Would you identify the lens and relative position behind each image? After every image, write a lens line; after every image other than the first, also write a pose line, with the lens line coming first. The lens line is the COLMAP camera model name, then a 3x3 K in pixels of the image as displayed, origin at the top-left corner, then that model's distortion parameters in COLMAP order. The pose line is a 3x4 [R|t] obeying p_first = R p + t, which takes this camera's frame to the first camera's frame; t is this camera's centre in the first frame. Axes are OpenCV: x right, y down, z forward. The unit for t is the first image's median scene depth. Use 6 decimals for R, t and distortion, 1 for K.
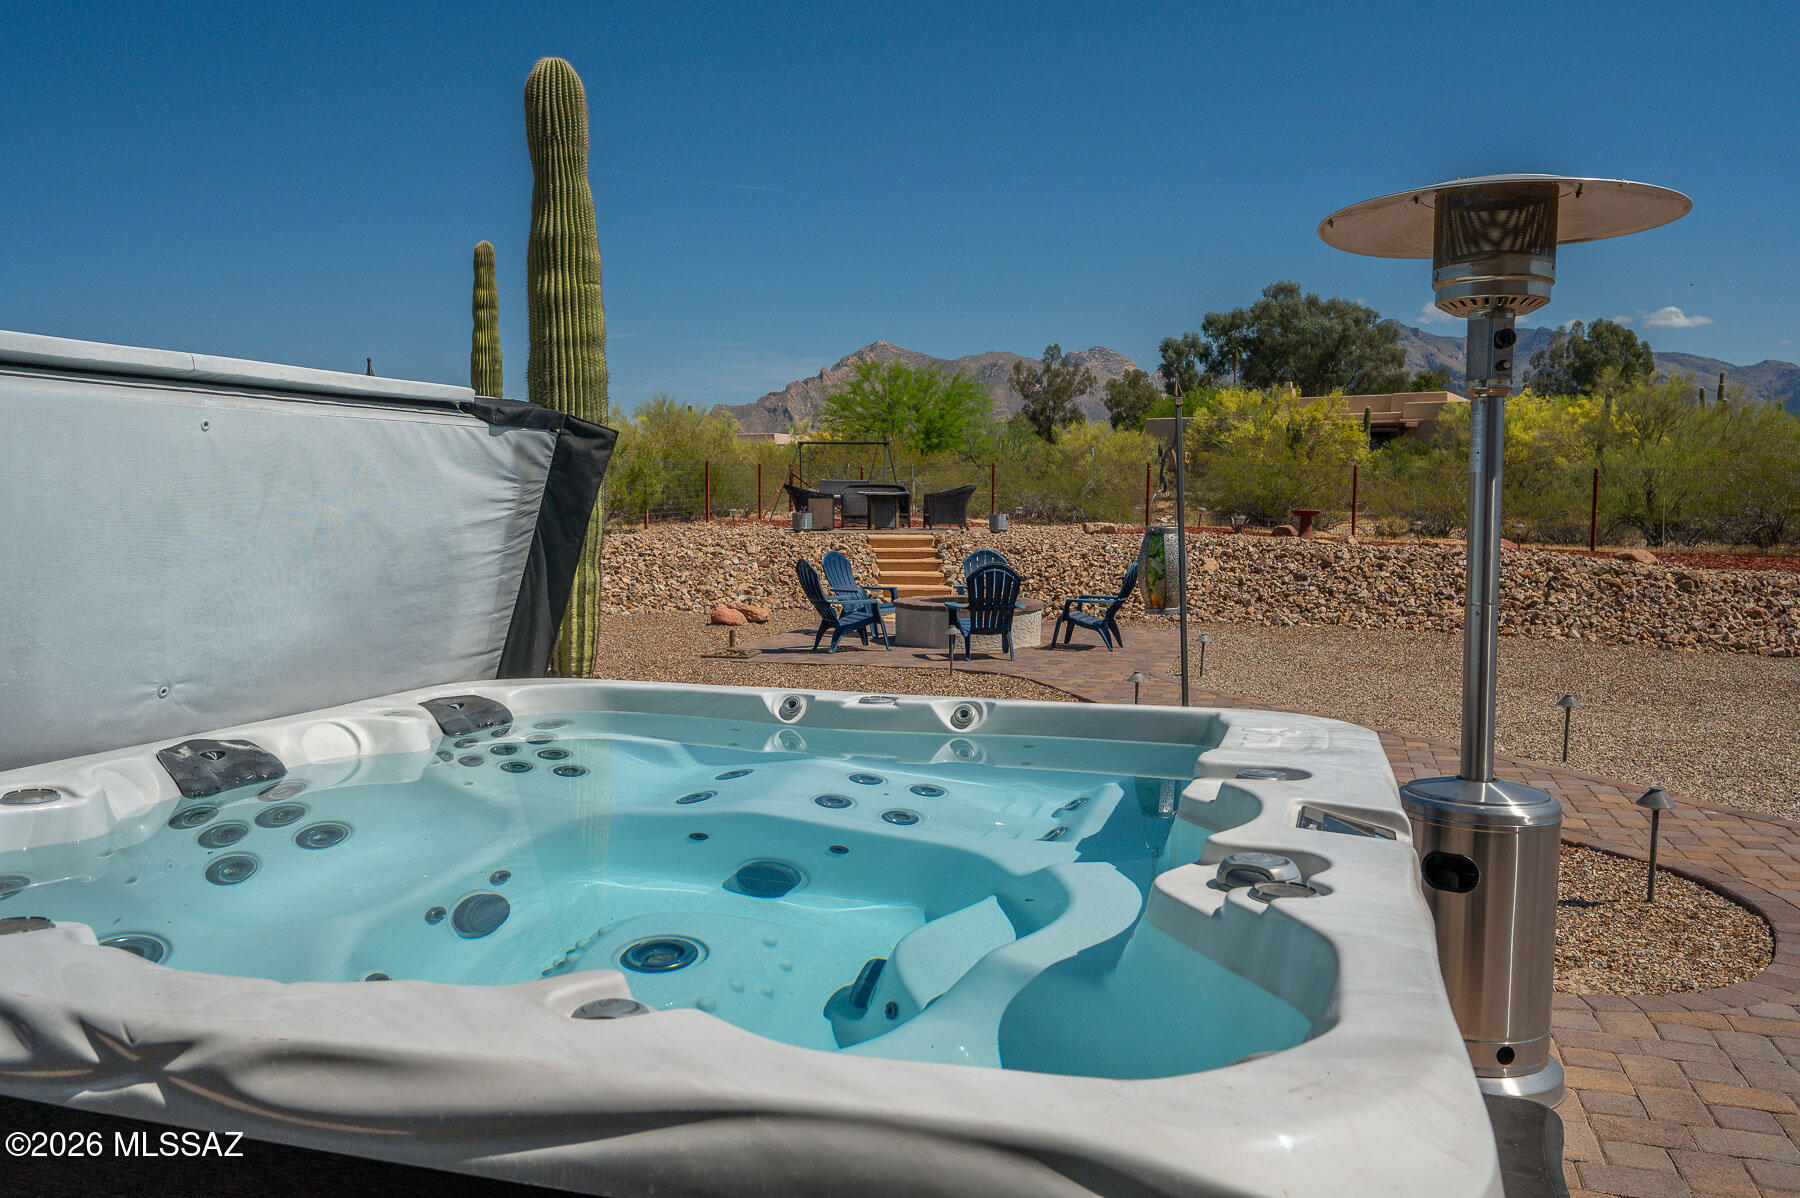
lens RADIAL K [[1364.7, 0, 900.0], [0, 1364.7, 599.0], [0, 0, 1]] dist [0.003153, 0.000461]
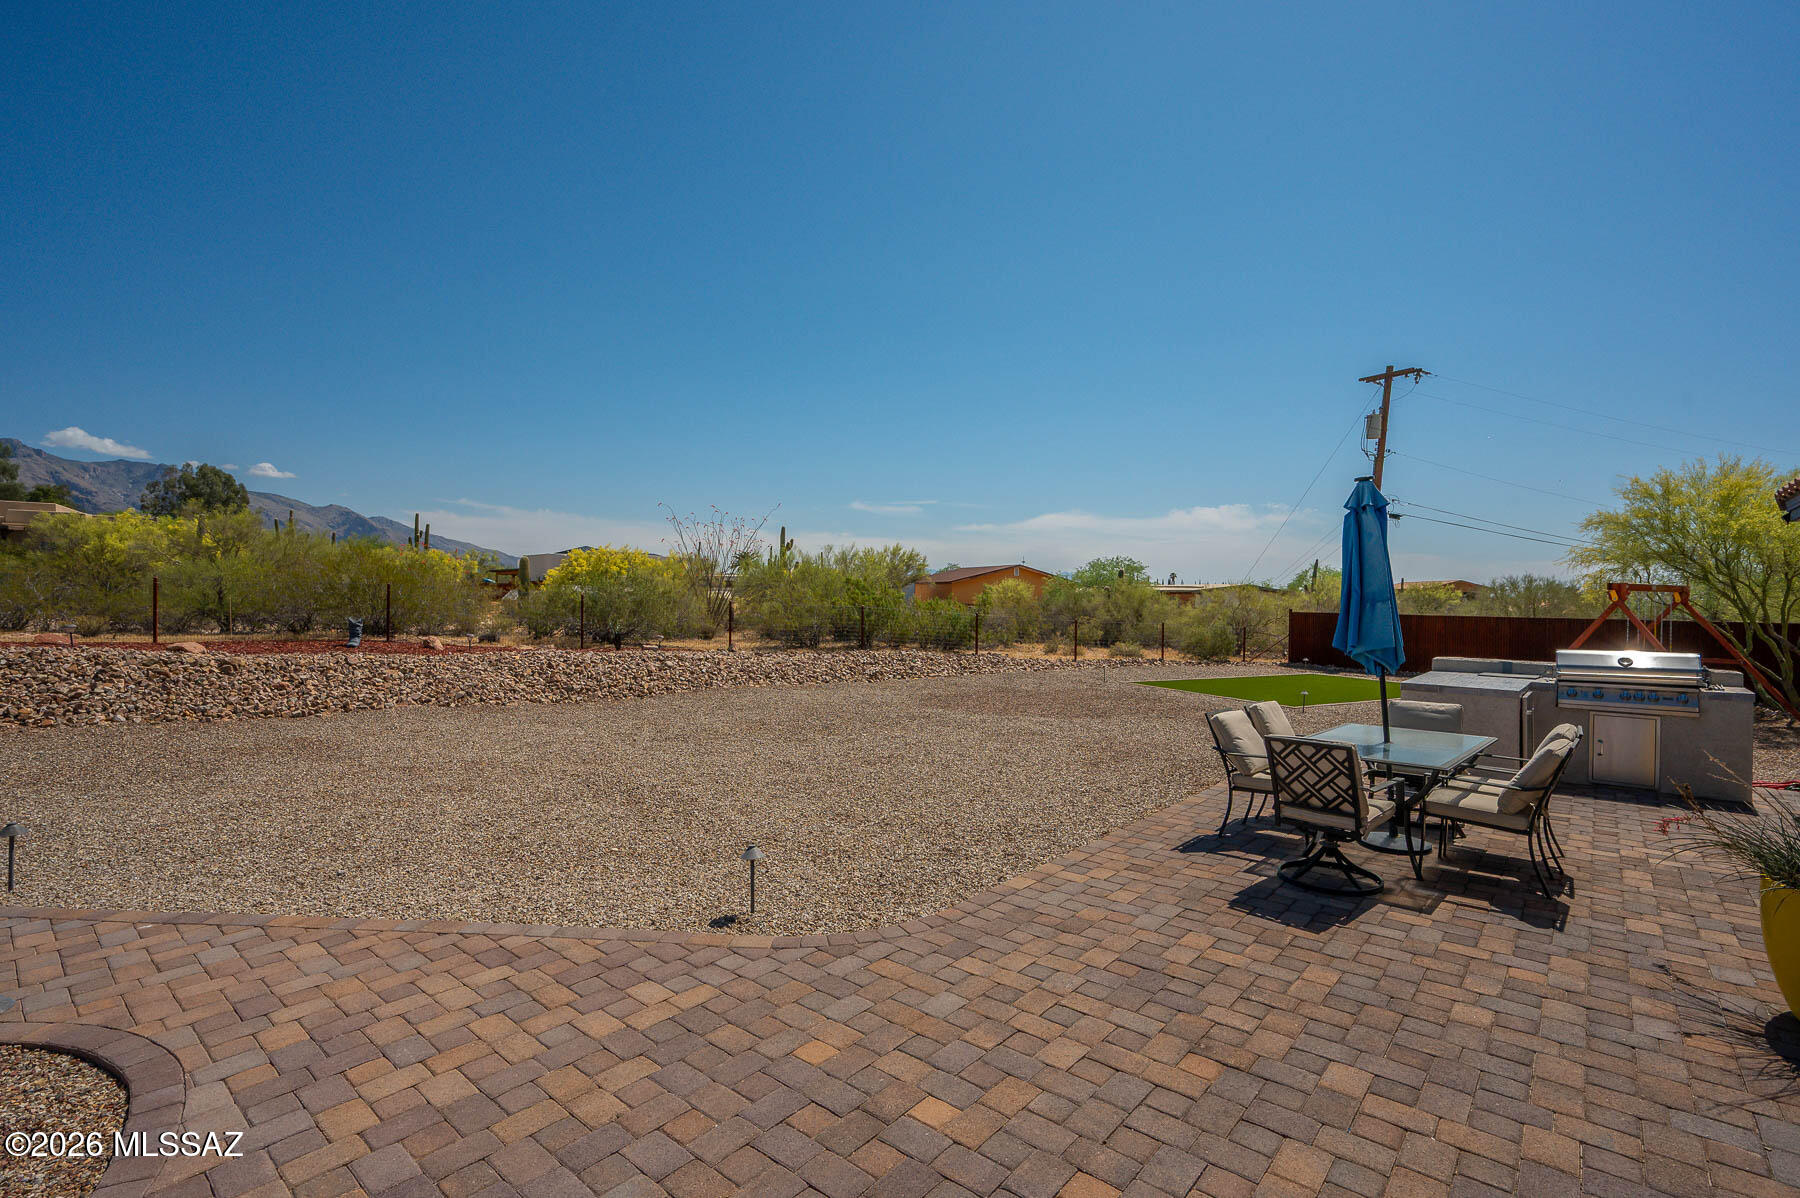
lens RADIAL K [[842.3, 0, 900.0], [0, 842.3, 599.0], [0, 0, 1]] dist [-0.000543, 0.000170]
pose [[0.399832, 0.000005, 0.916589, 0.086662], [0.058770, 0.997942, -0.025642, -0.018659], [-0.914702, 0.064121, 0.399009, 0.069280]]
